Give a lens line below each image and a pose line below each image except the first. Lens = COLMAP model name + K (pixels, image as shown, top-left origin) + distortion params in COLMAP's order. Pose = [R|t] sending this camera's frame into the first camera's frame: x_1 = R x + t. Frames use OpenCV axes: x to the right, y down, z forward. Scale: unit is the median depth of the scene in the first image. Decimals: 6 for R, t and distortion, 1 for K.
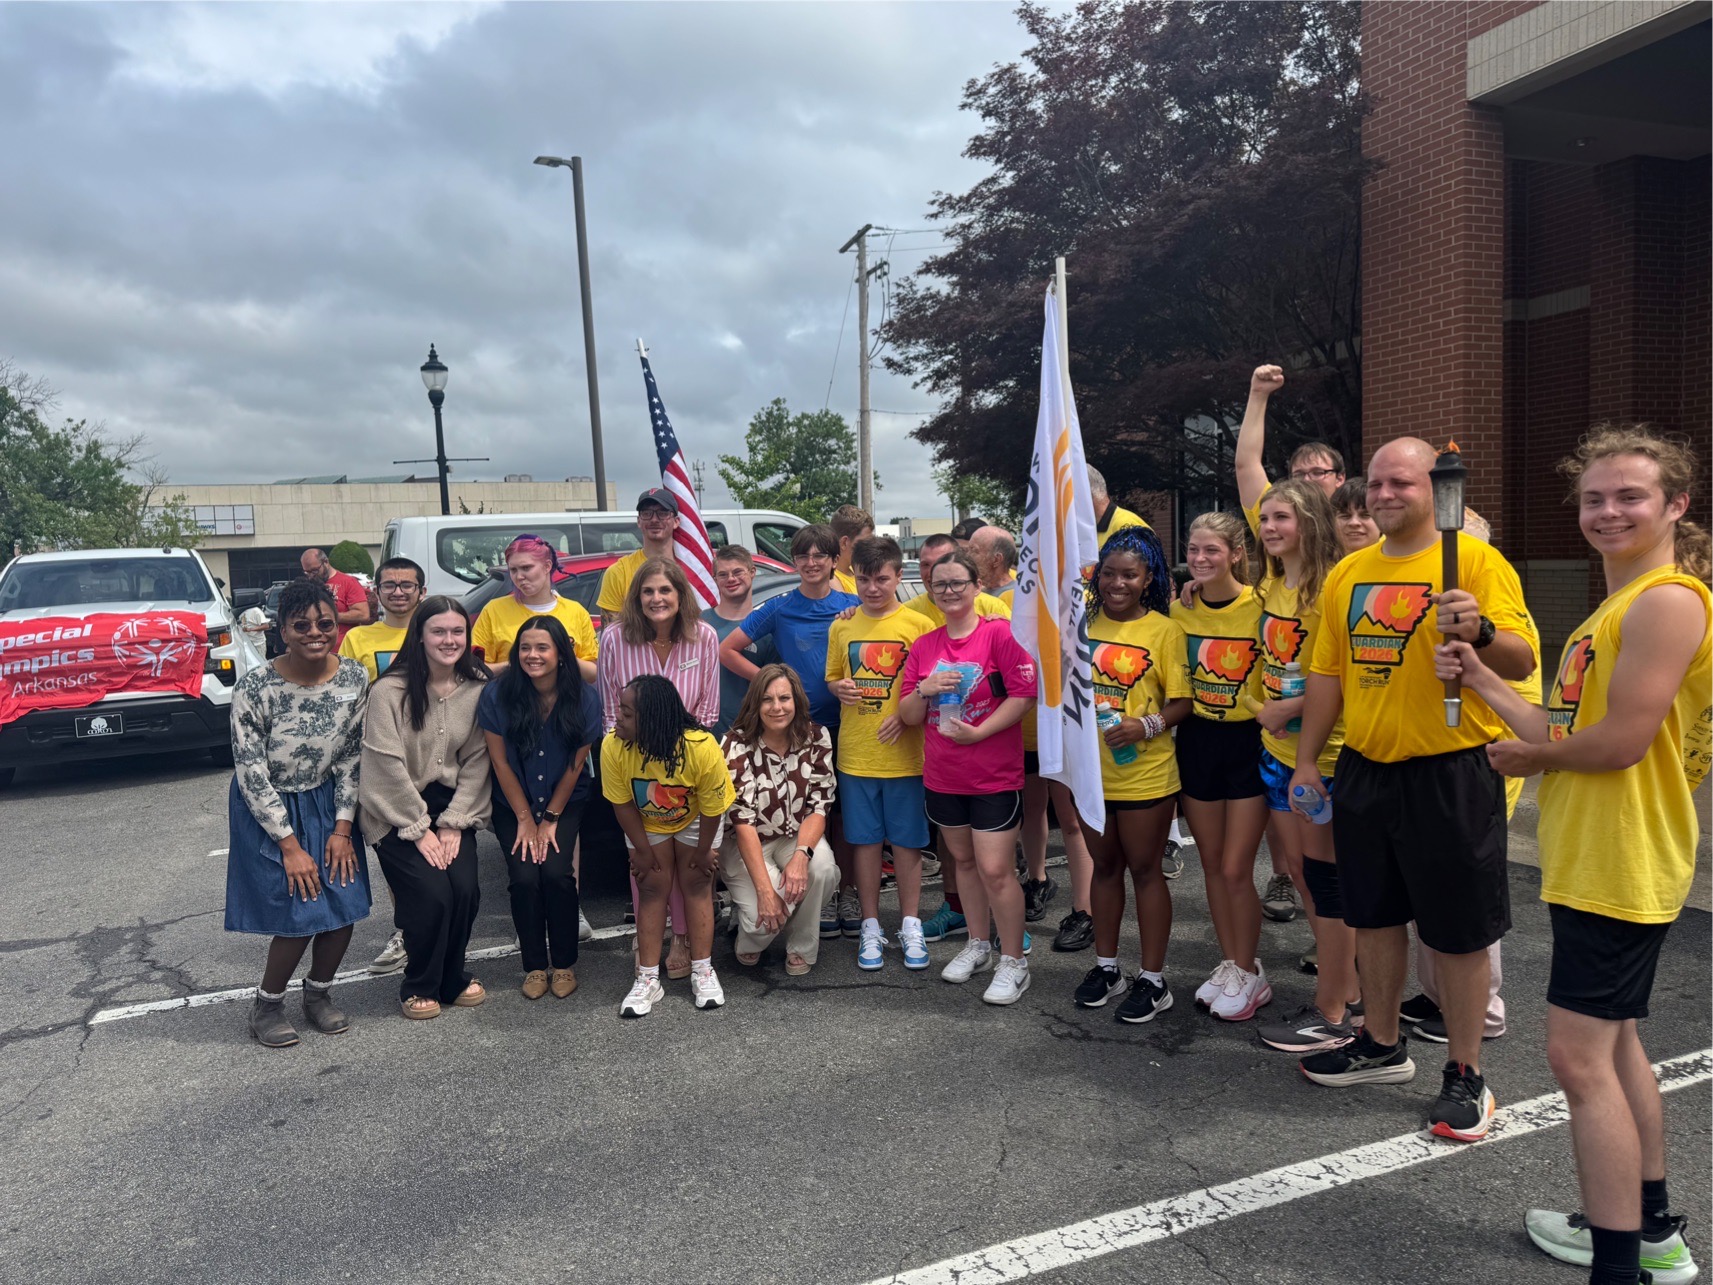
lens RADIAL K [[1214.9, 0, 847.1], [0, 1214.9, 657.3], [0, 0, 1]] dist [0.033517, -0.037808]
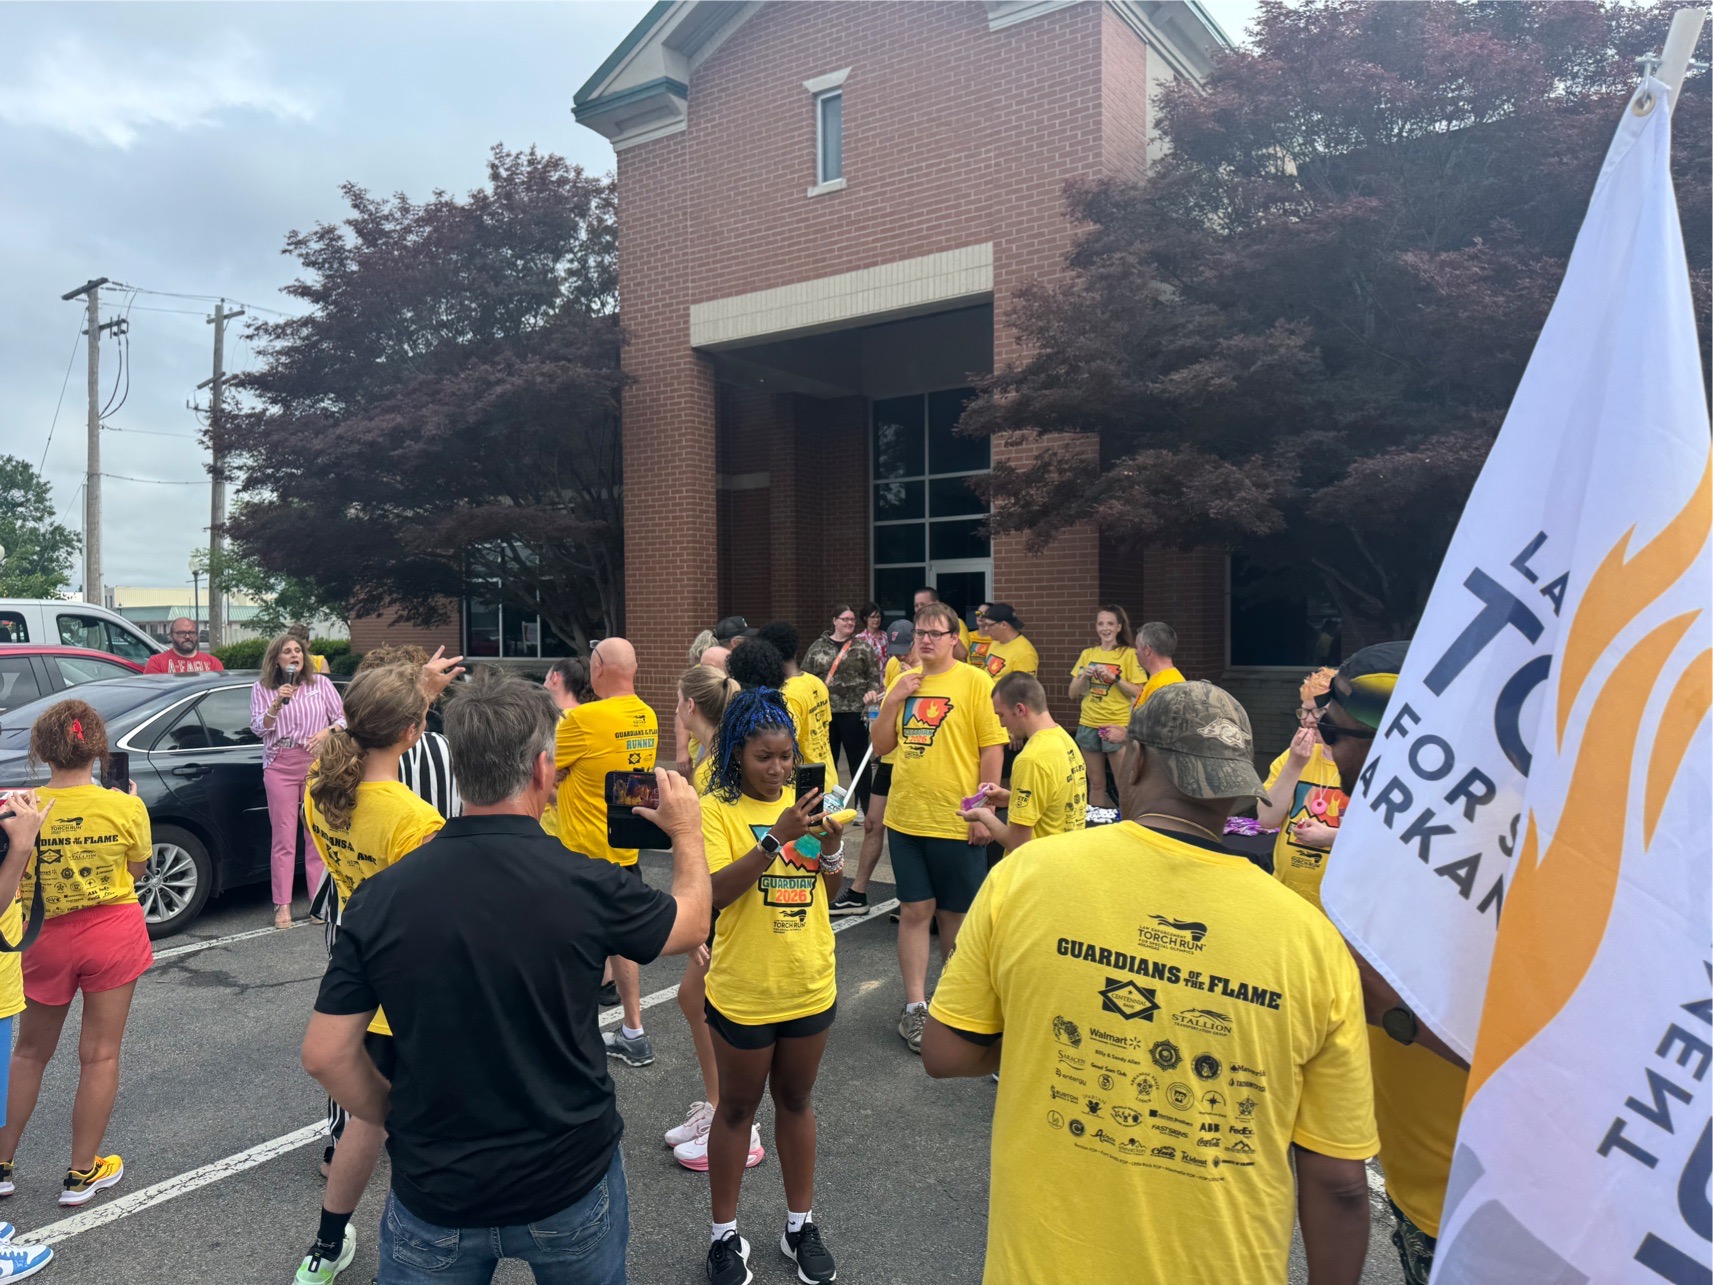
lens RADIAL K [[1214.9, 0, 858.7], [0, 1214.9, 681.5], [0, 0, 1]] dist [0.033517, -0.037808]
pose [[0.825684, 0.007895, 0.564077, -0.129768], [0.020876, 0.998790, -0.044537, 0.003971], [-0.563746, 0.048549, 0.824520, -0.262716]]
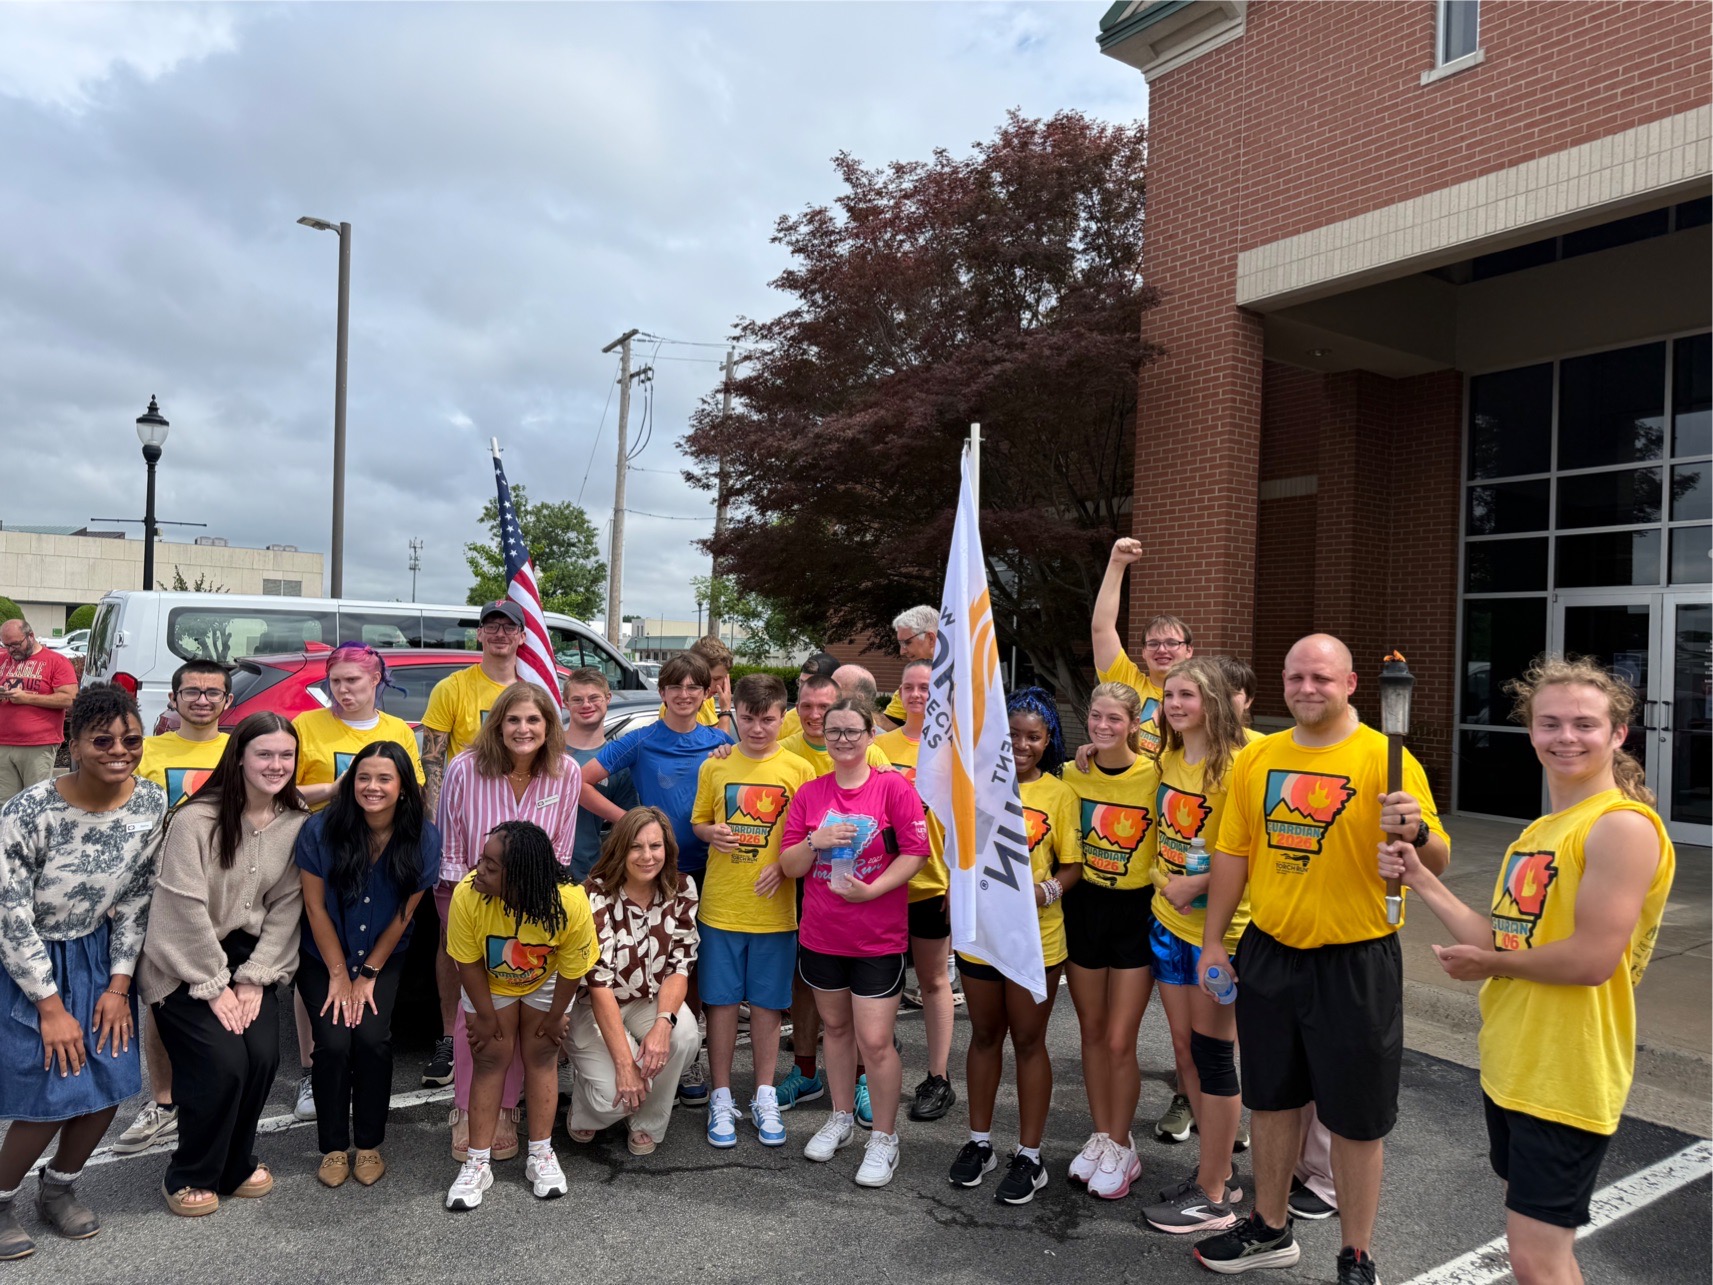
lens RADIAL K [[1223.3, 0, 852.7], [0, 1223.3, 650.0], [0, 0, 1]] dist [0.031958, -0.031327]
pose [[0.972065, 0.075242, 0.222324, -0.056971], [-0.054185, 0.993576, -0.099348, -0.013006], [-0.228371, 0.084526, 0.969898, 0.021282]]
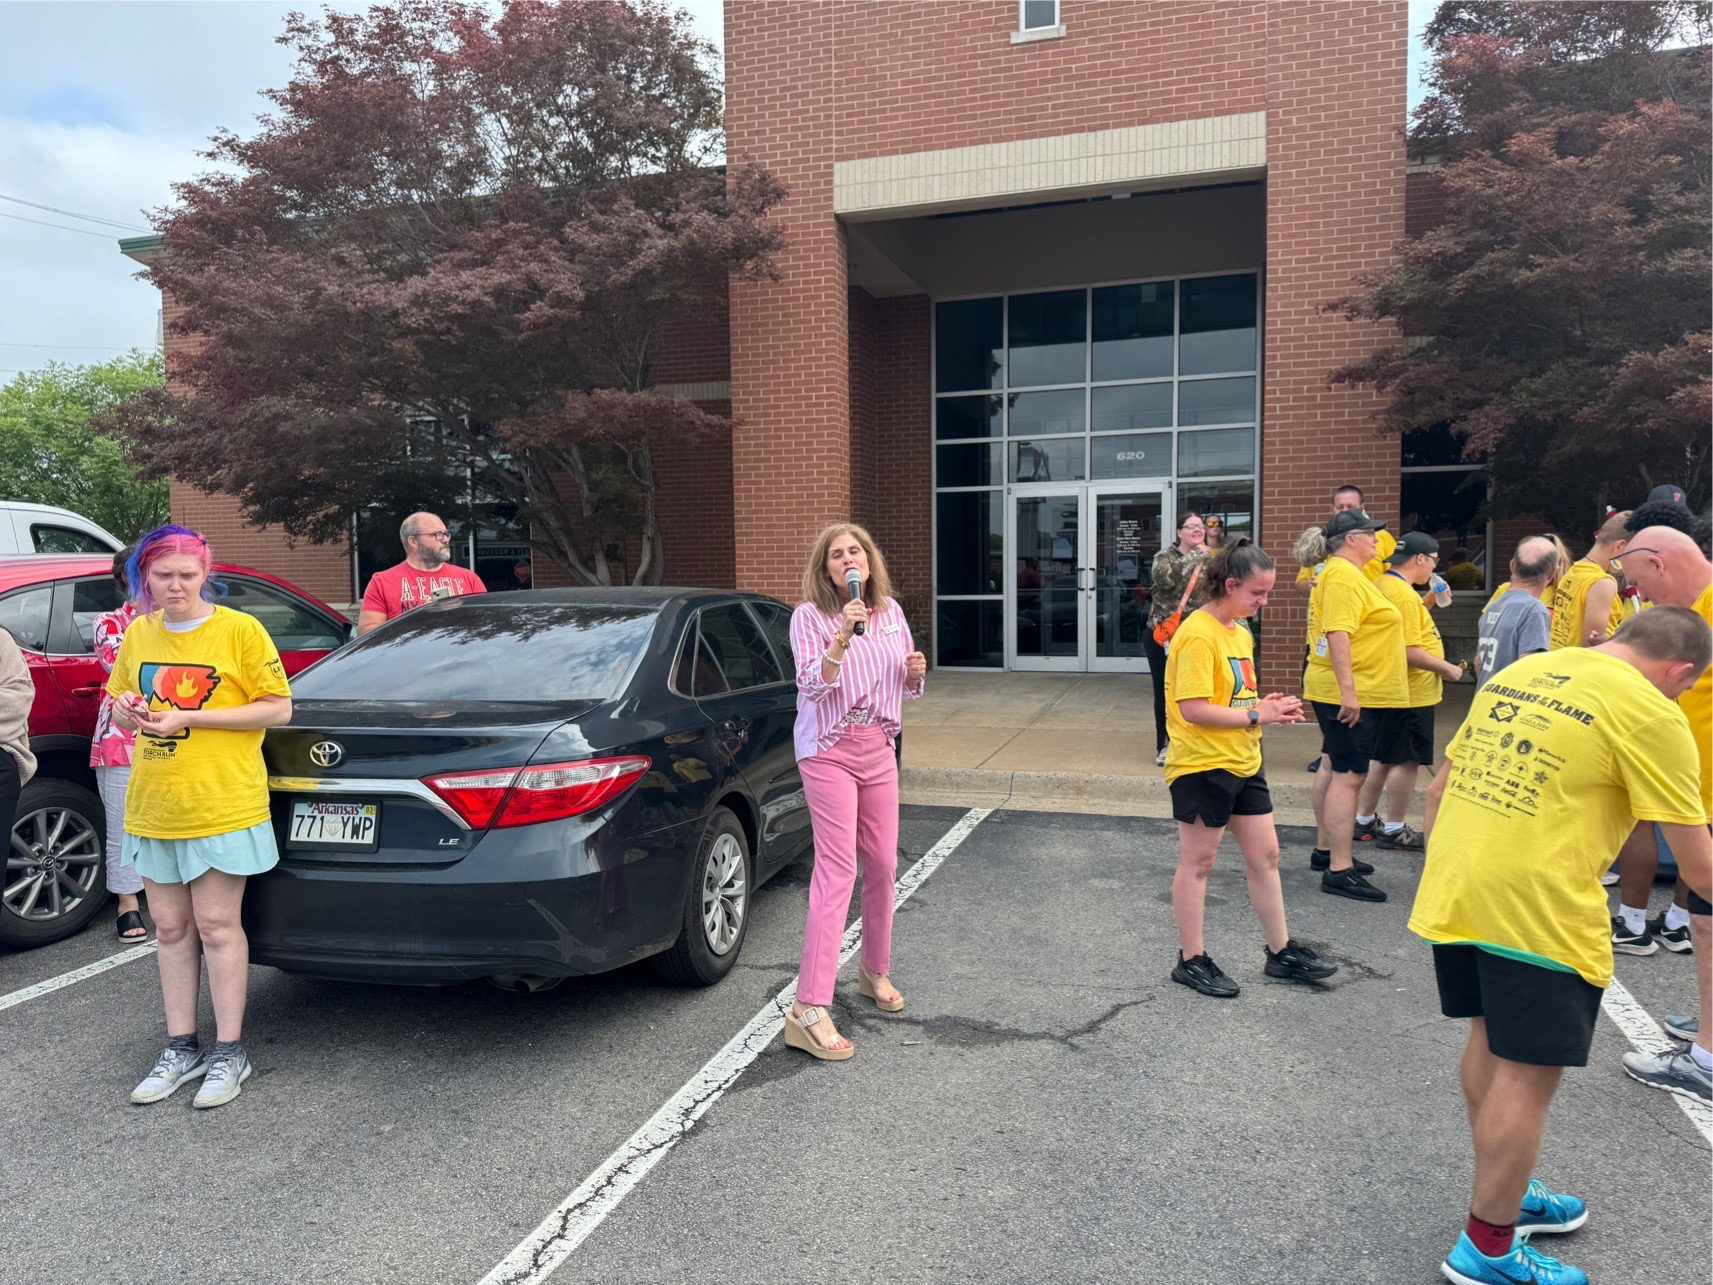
lens RADIAL K [[1214.9, 0, 861.7], [0, 1214.9, 654.9], [0, 0, 1]] dist [0.033517, -0.037808]
pose [[0.611332, -0.016583, 0.791200, -0.420208], [0.053056, 0.998390, -0.020069, 0.001243], [-0.789594, 0.054246, 0.611228, 0.273701]]
